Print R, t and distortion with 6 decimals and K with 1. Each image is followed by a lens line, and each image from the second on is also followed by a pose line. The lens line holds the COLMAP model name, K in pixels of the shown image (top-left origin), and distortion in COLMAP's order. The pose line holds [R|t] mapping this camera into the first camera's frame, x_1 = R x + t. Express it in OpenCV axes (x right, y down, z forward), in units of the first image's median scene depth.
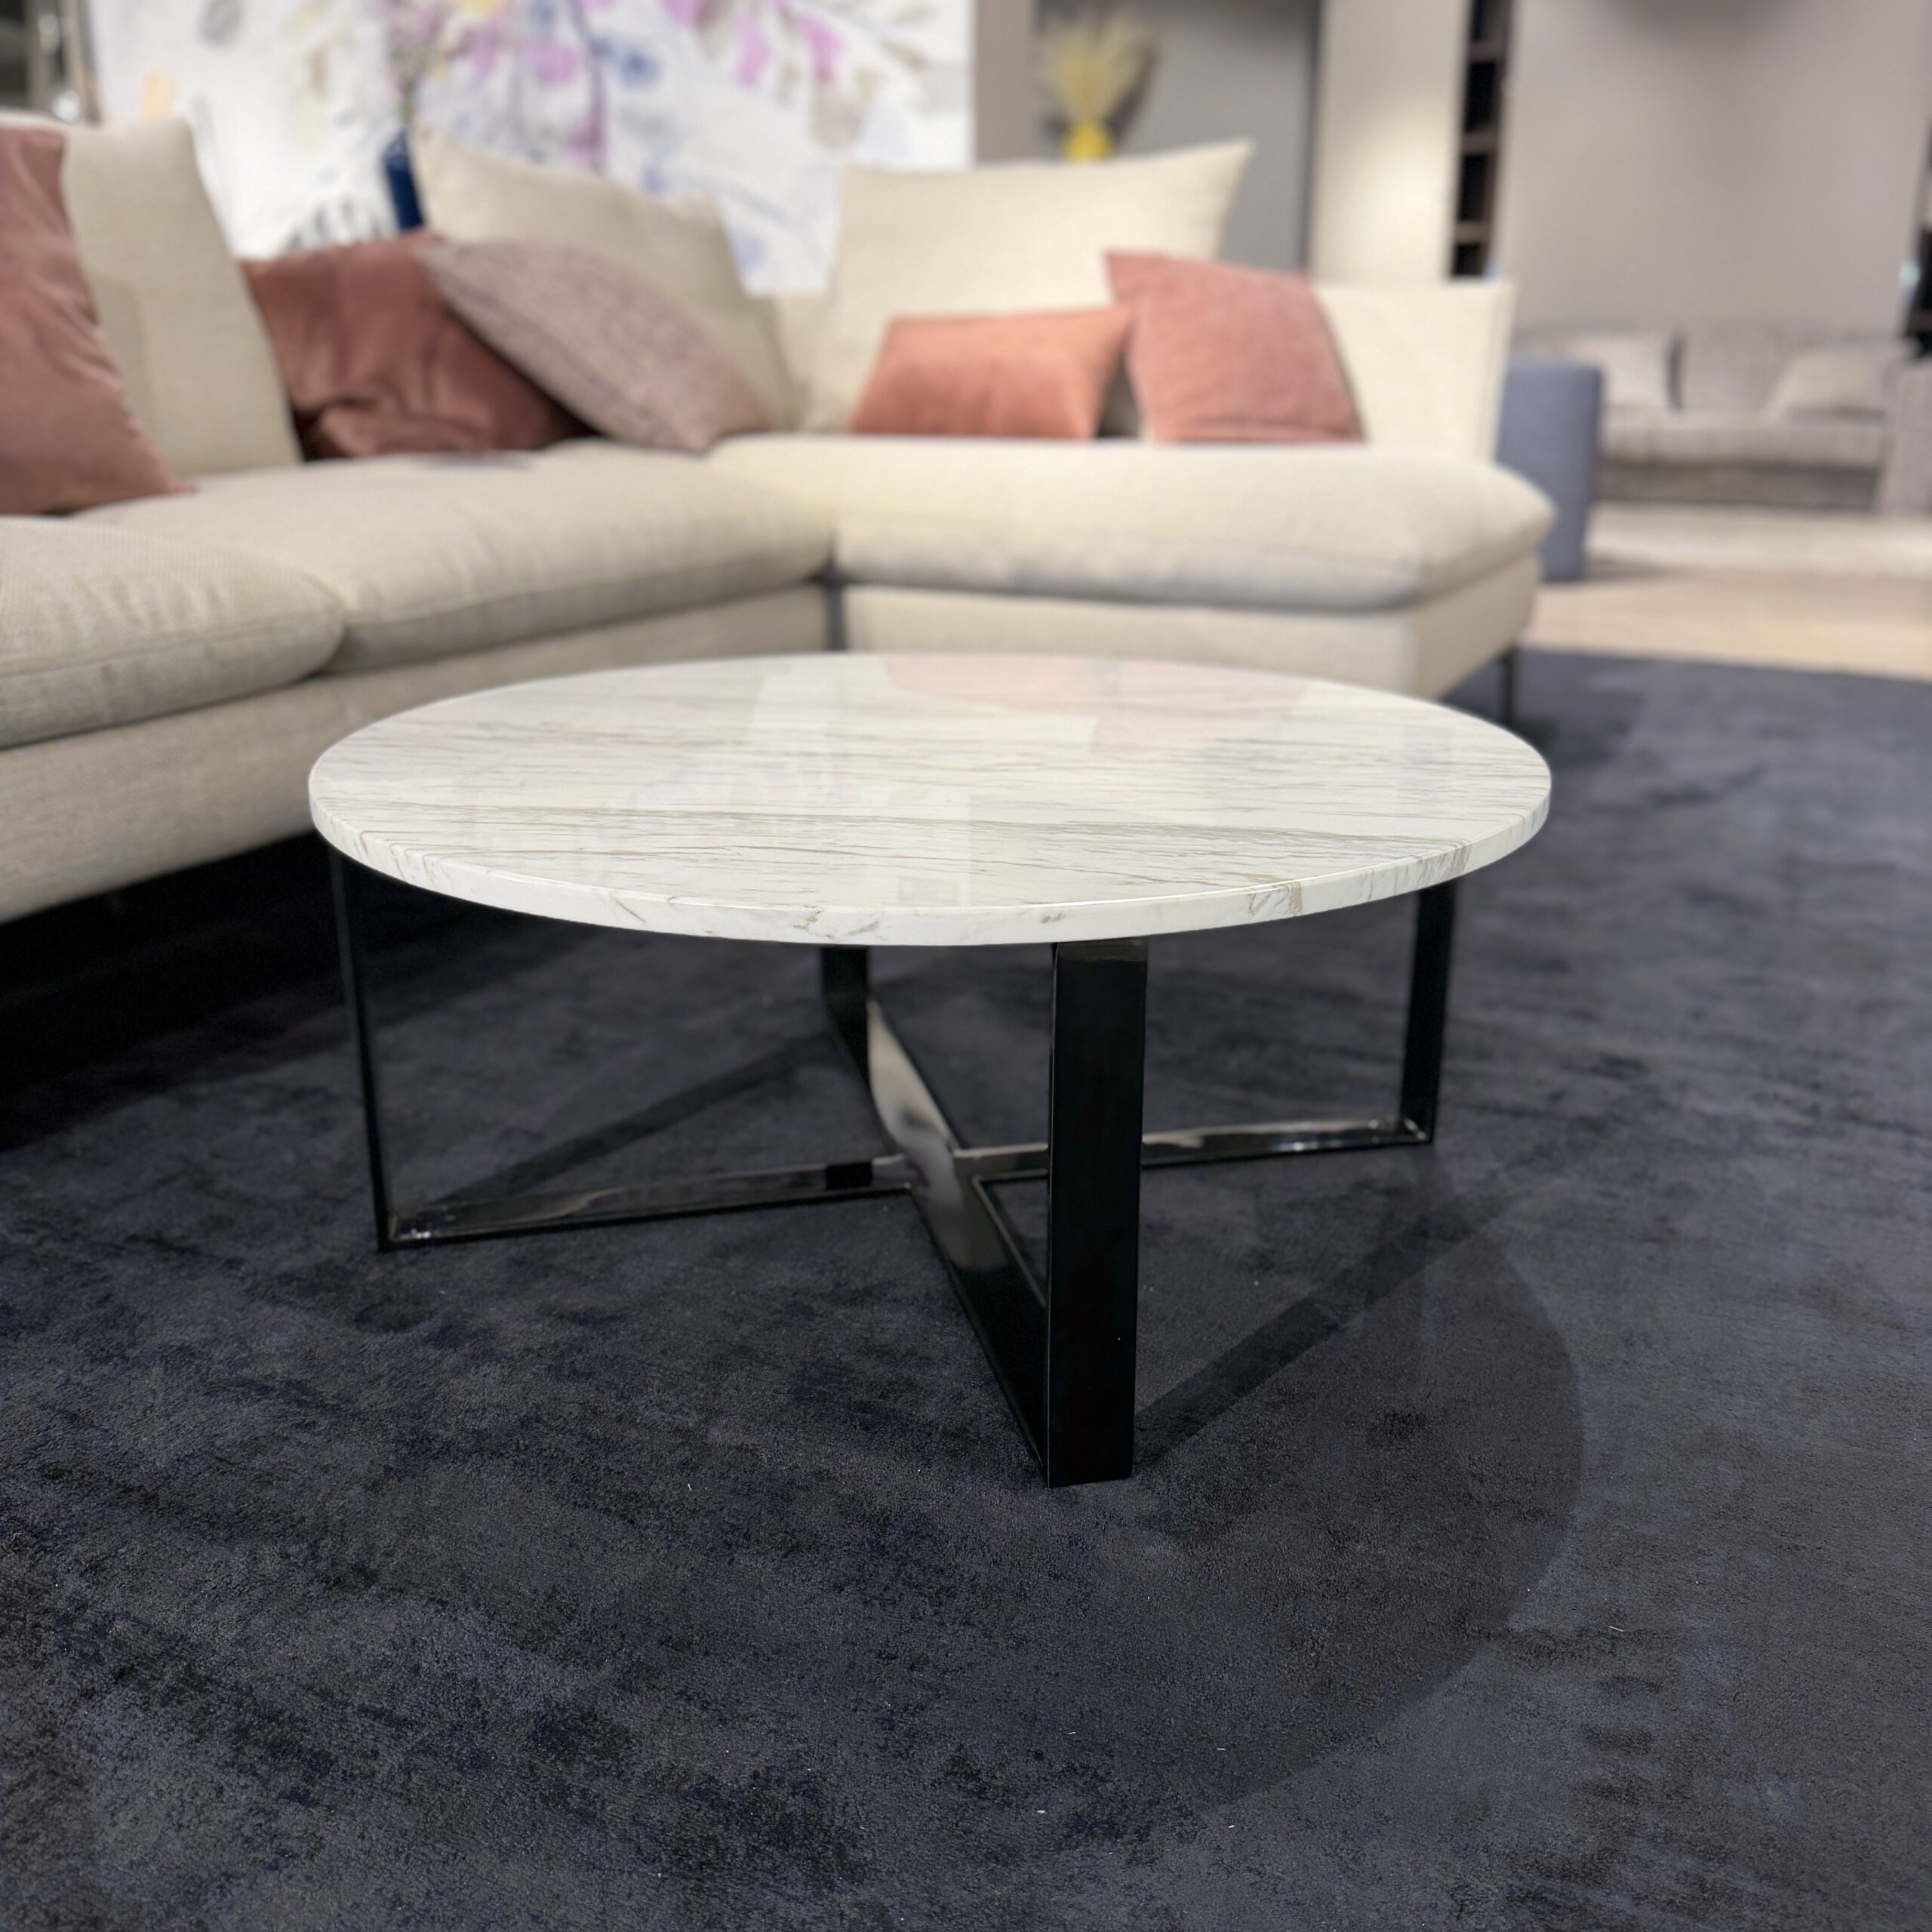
lens RADIAL K [[1831.3, 0, 970.7], [0, 1831.3, 966.7], [0, 0, 1]] dist [0.183620, -0.407860]
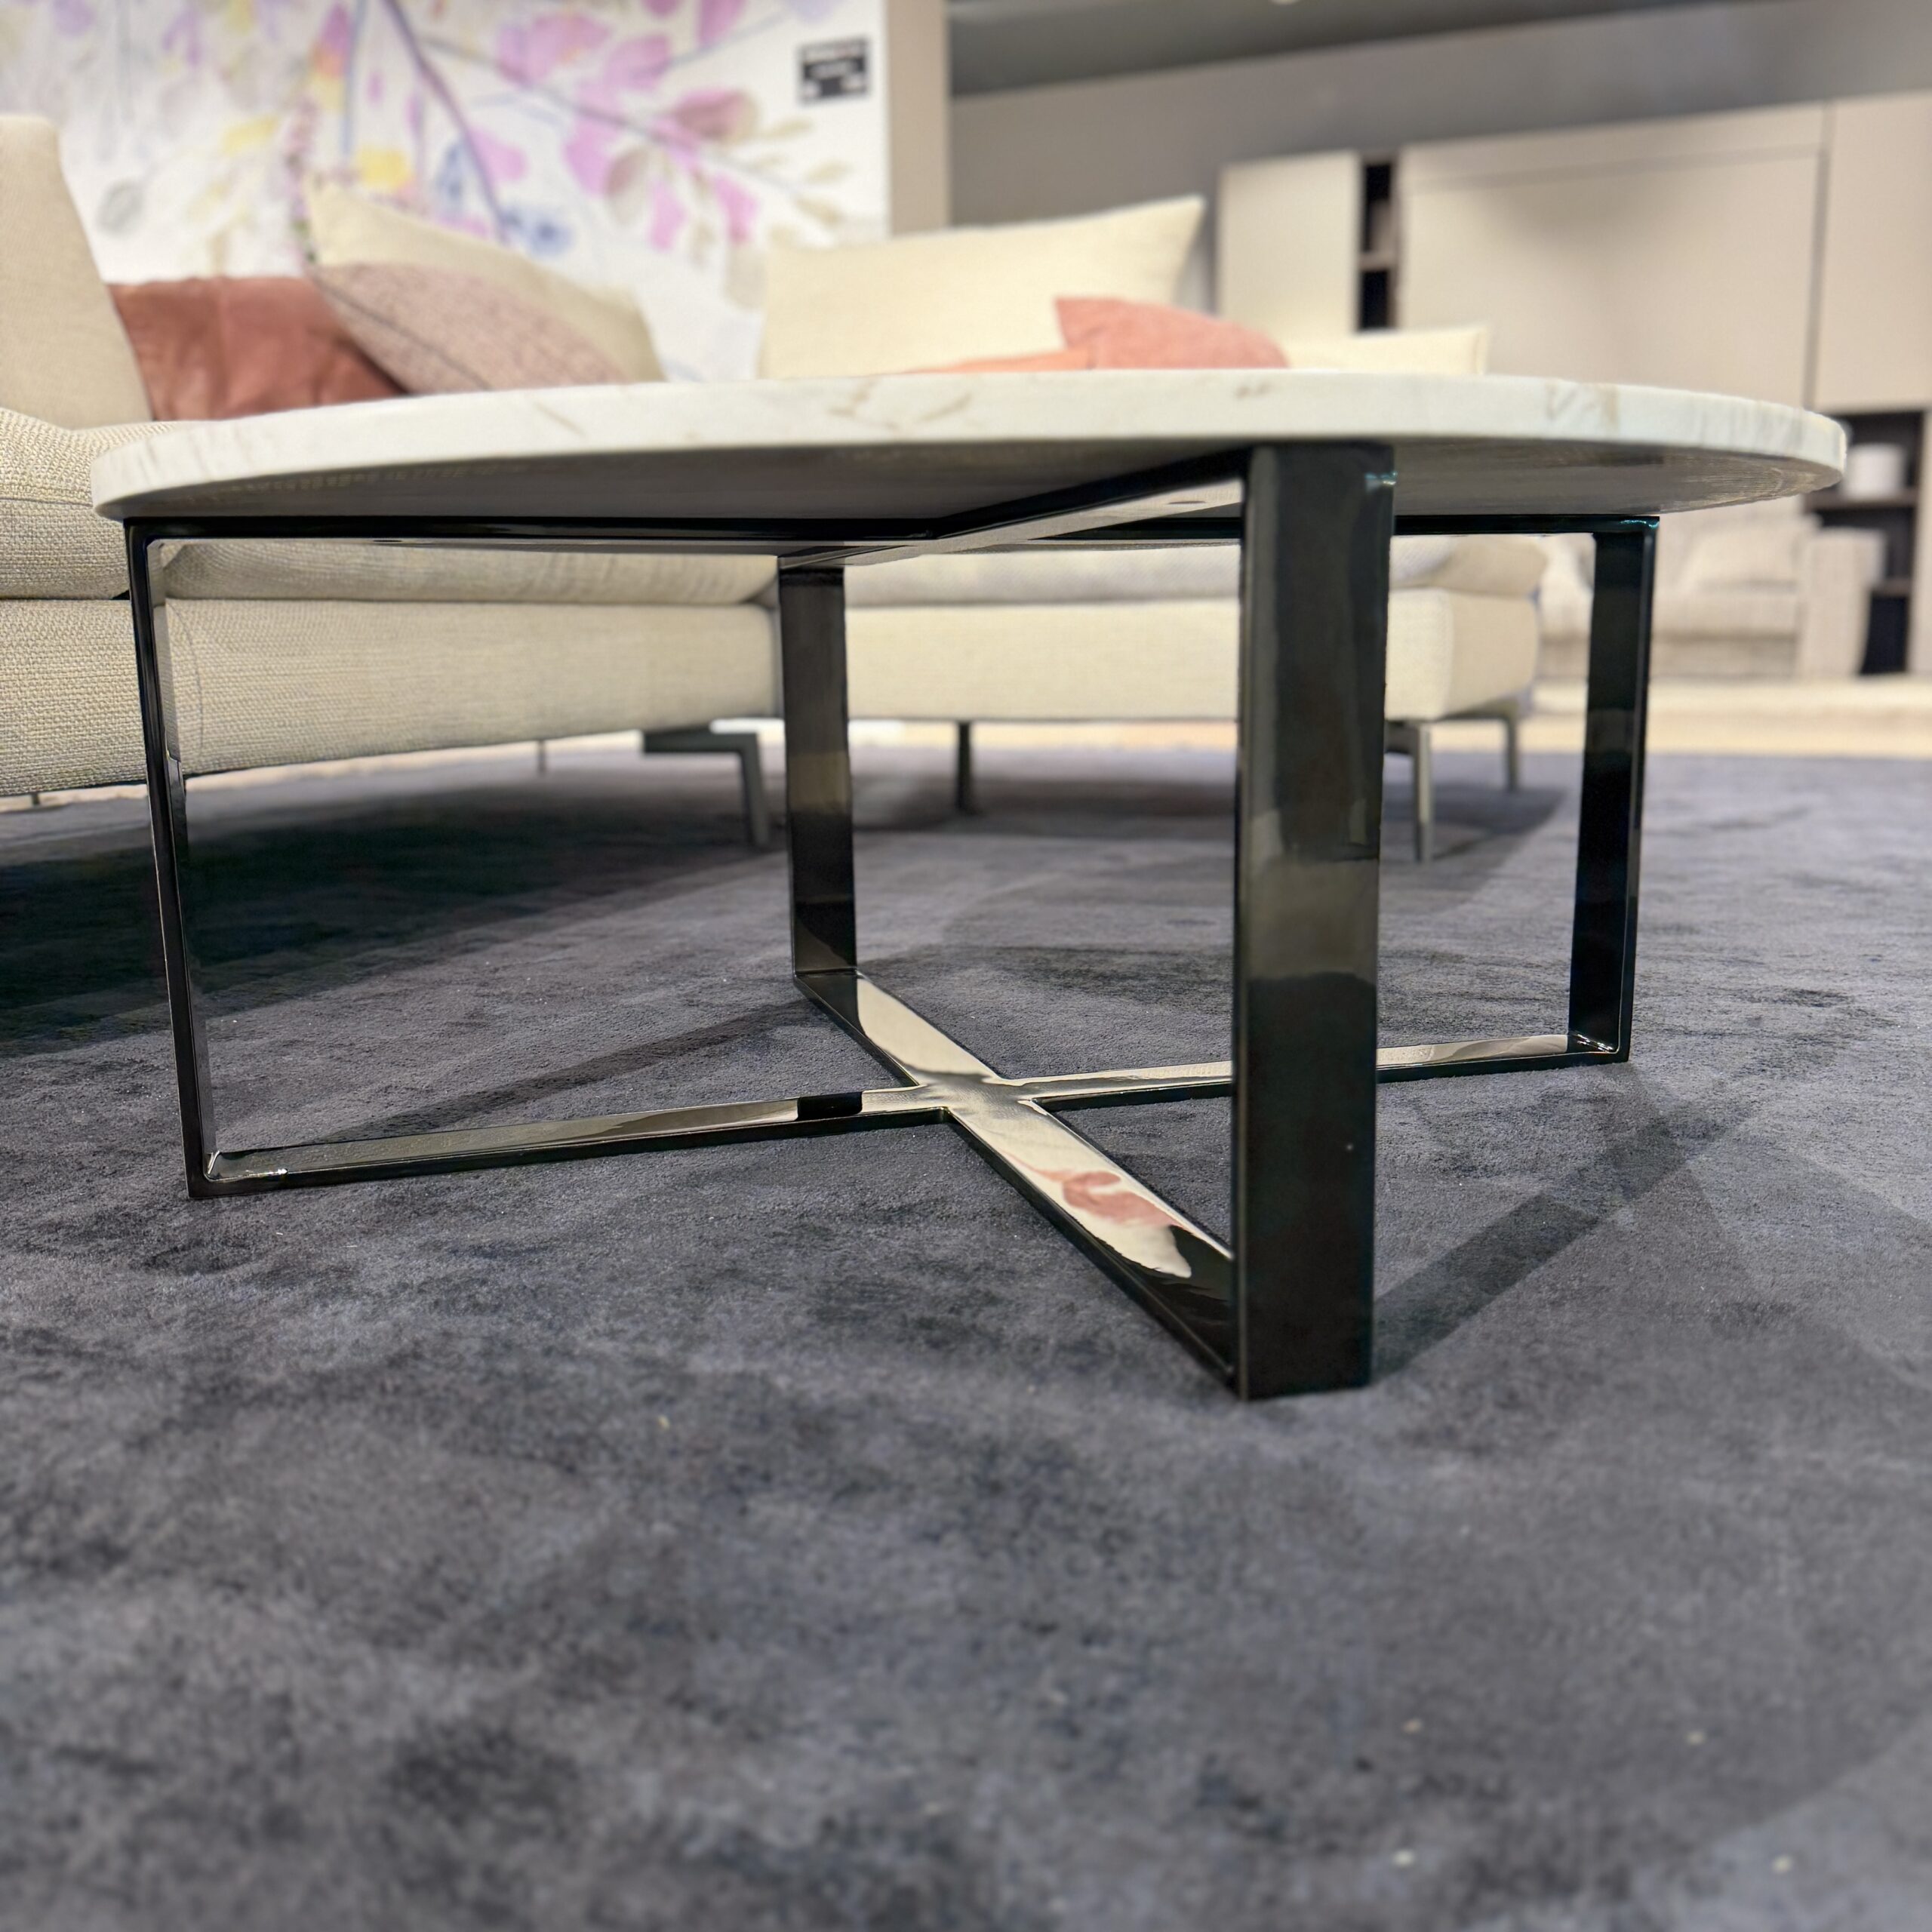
lens RADIAL K [[1831.3, 0, 970.7], [0, 1831.3, 966.7], [0, 0, 1]] dist [0.183620, -0.407860]
pose [[0.998484, -0.028724, 0.046962, -0.069659], [0.034664, 0.990773, -0.131027, 0.200167], [-0.042765, 0.132456, 0.990266, 0.343221]]
